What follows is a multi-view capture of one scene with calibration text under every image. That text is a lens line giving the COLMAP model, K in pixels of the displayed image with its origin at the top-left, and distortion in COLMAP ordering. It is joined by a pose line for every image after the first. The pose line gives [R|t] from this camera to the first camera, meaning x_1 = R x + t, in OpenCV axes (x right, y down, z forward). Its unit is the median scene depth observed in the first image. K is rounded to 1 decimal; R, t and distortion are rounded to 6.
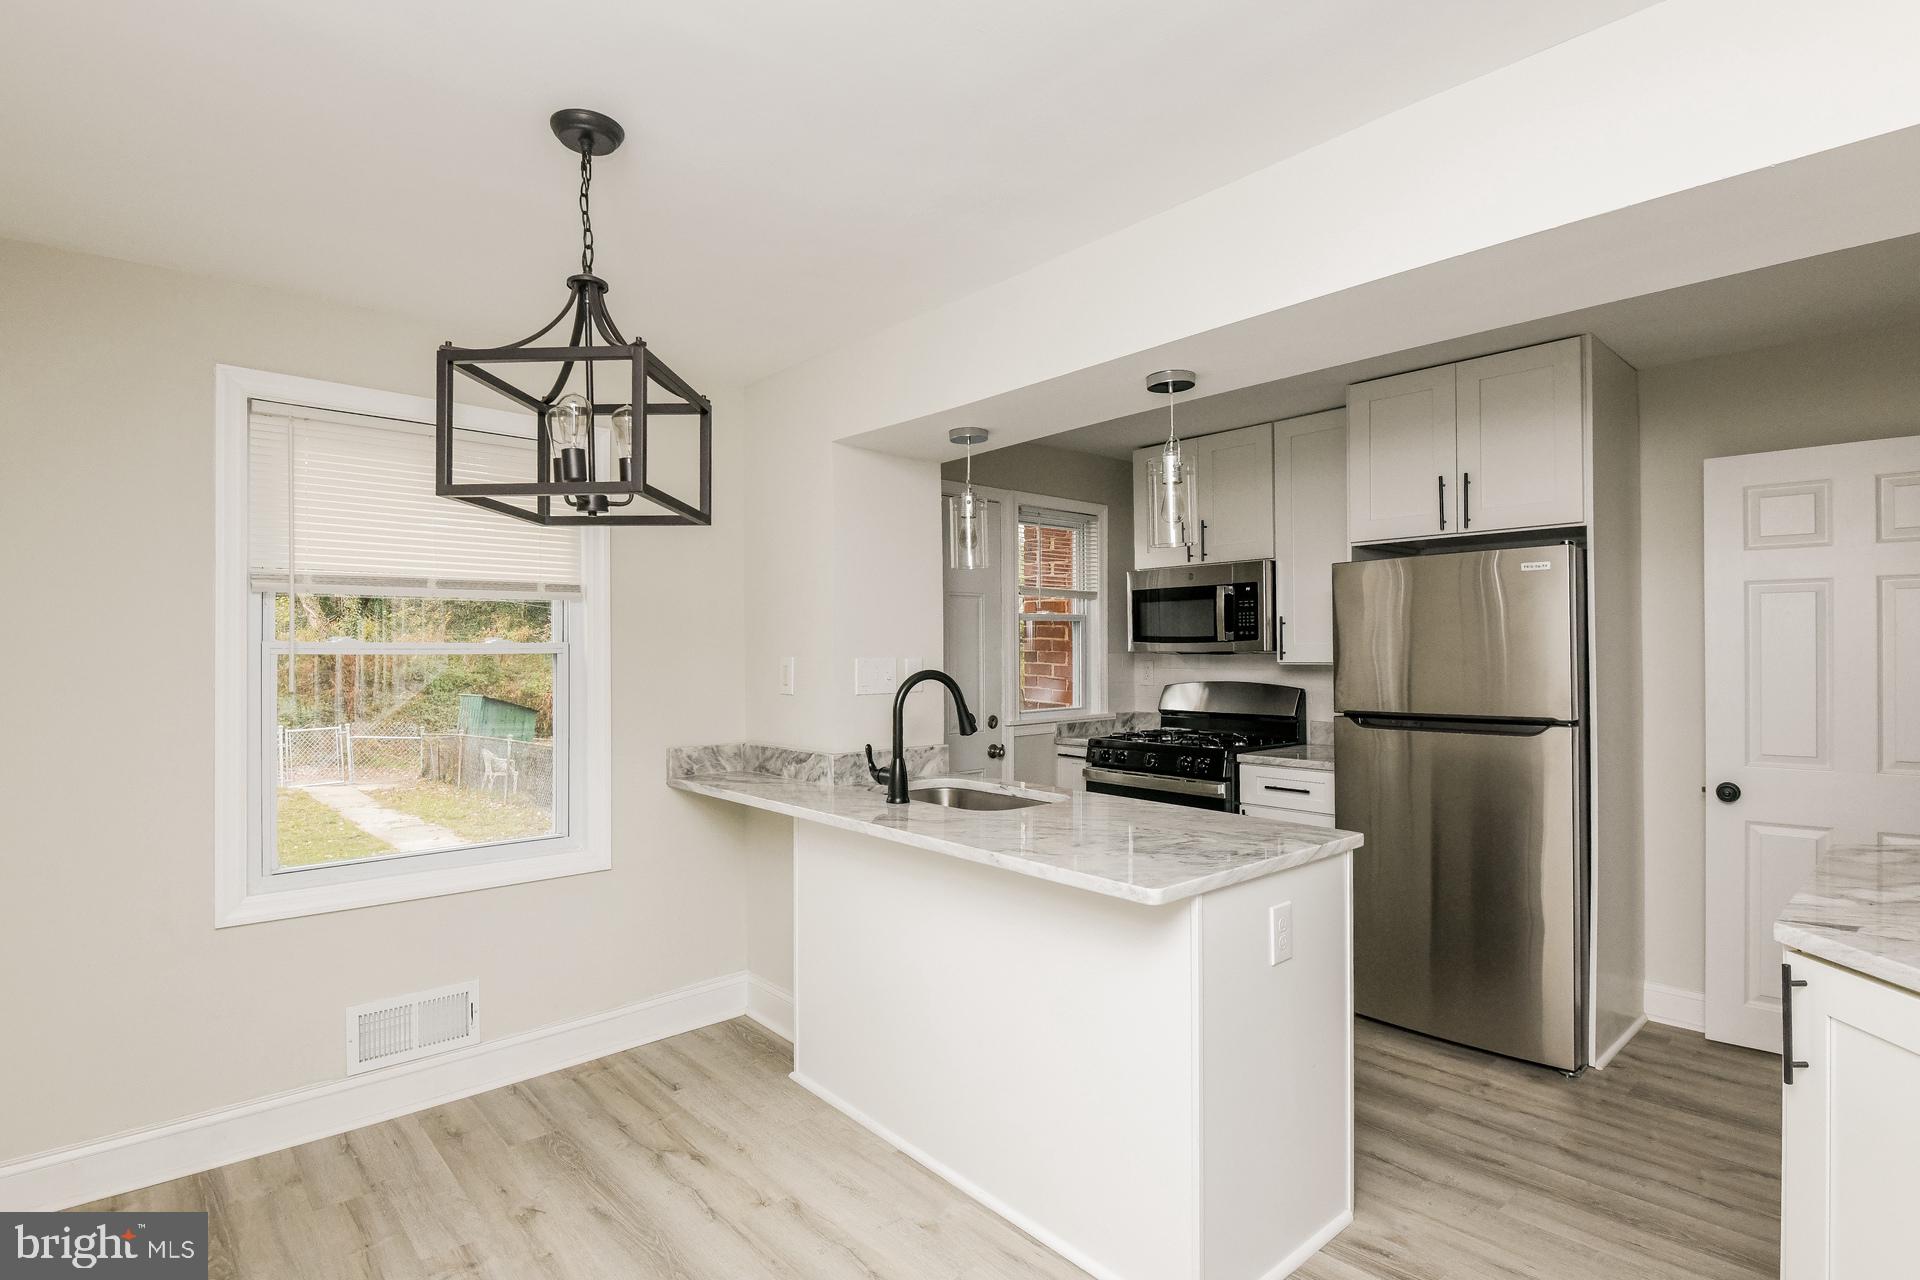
lens RADIAL K [[934.7, 0, 960.0], [0, 934.7, 651.6], [0, 0, 1]] dist [0.015983, -0.029828]
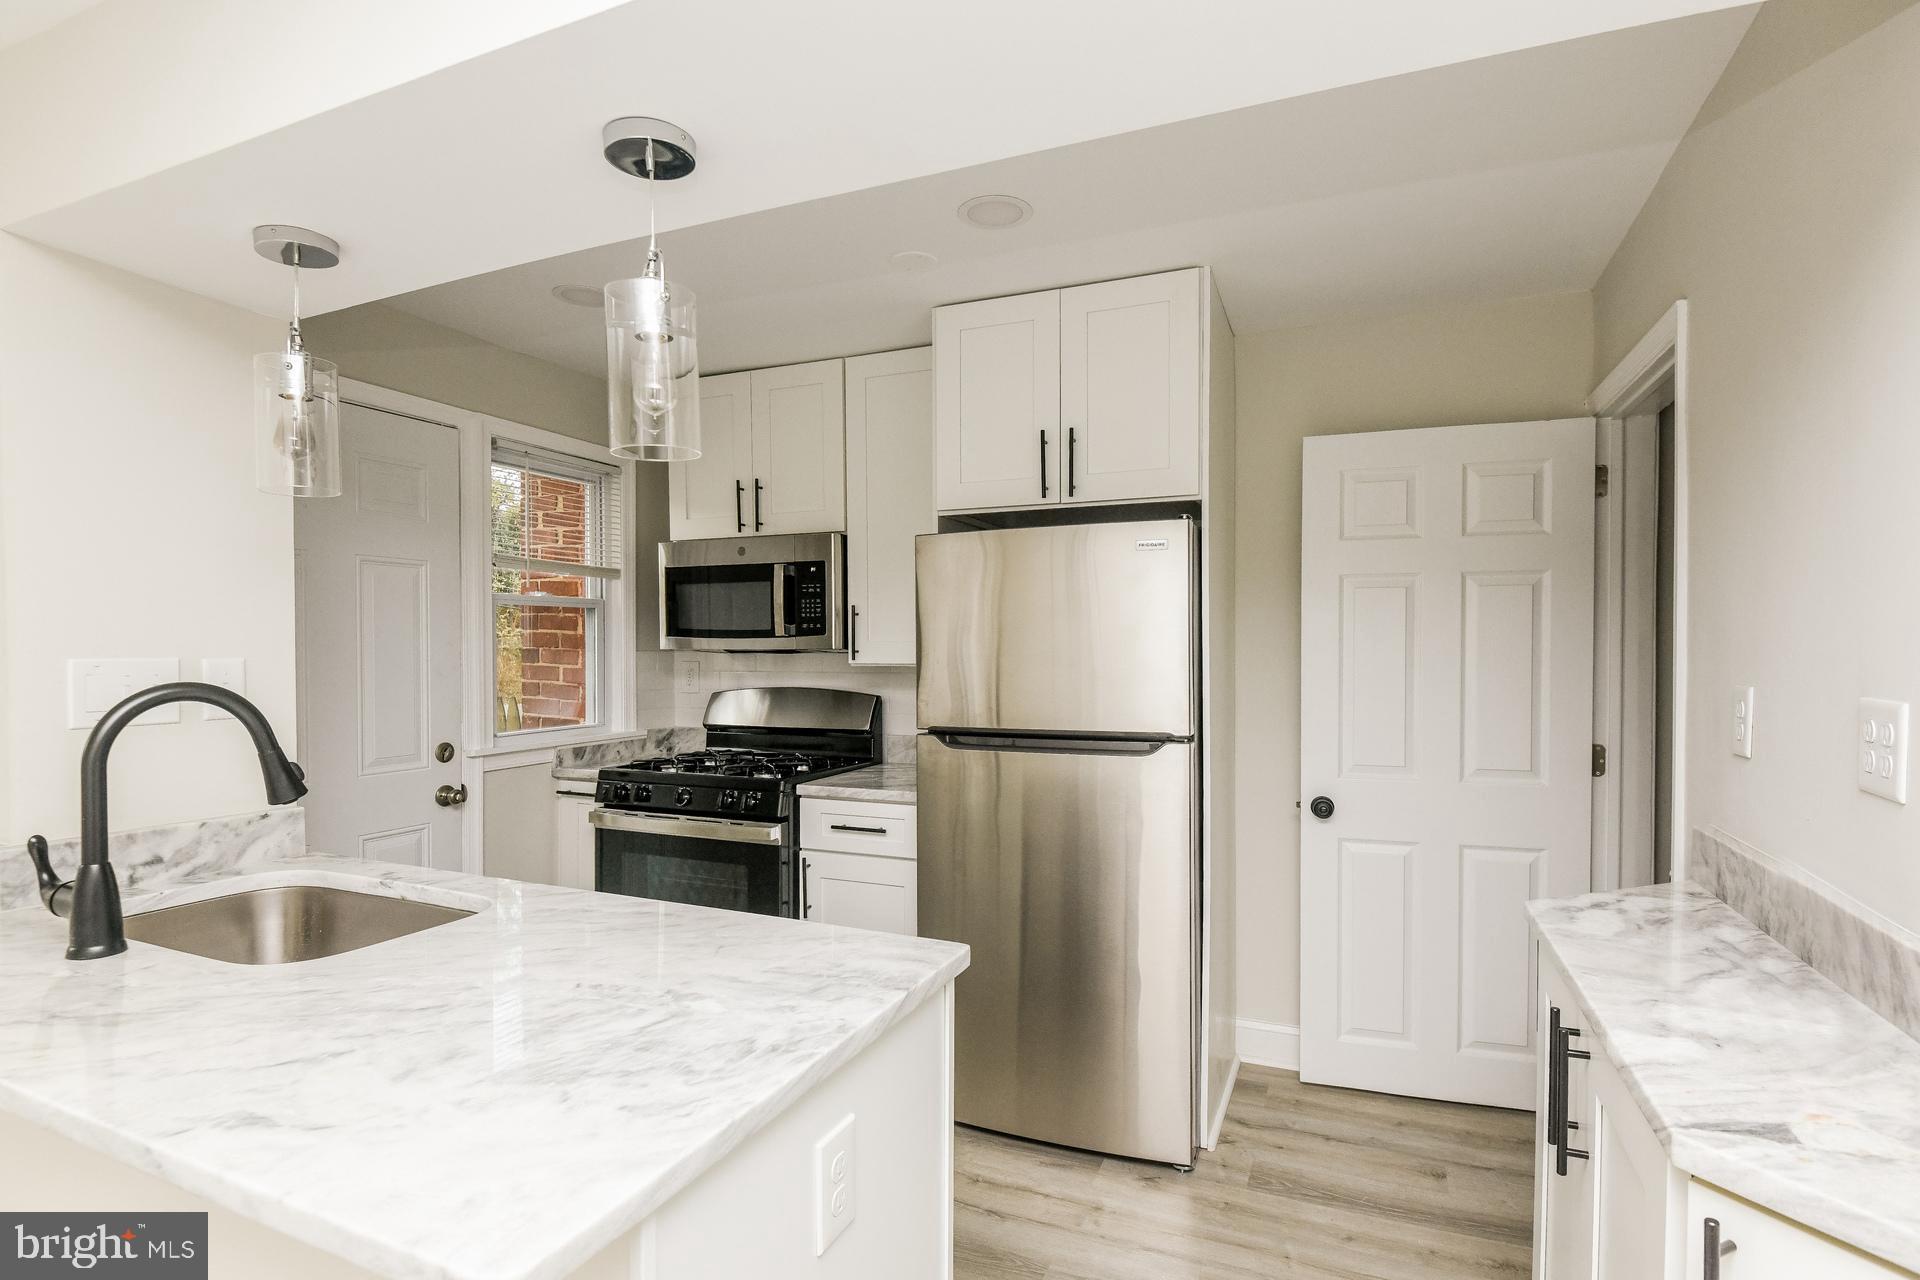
lens RADIAL K [[934.7, 0, 960.0], [0, 934.7, 651.6], [0, 0, 1]] dist [0.015983, -0.029828]
pose [[0.906210, 0.004679, 0.422803, 0.091938], [-0.004983, 0.999988, -0.000386, 0.001115], [-0.422799, -0.001757, 0.906222, 0.249207]]
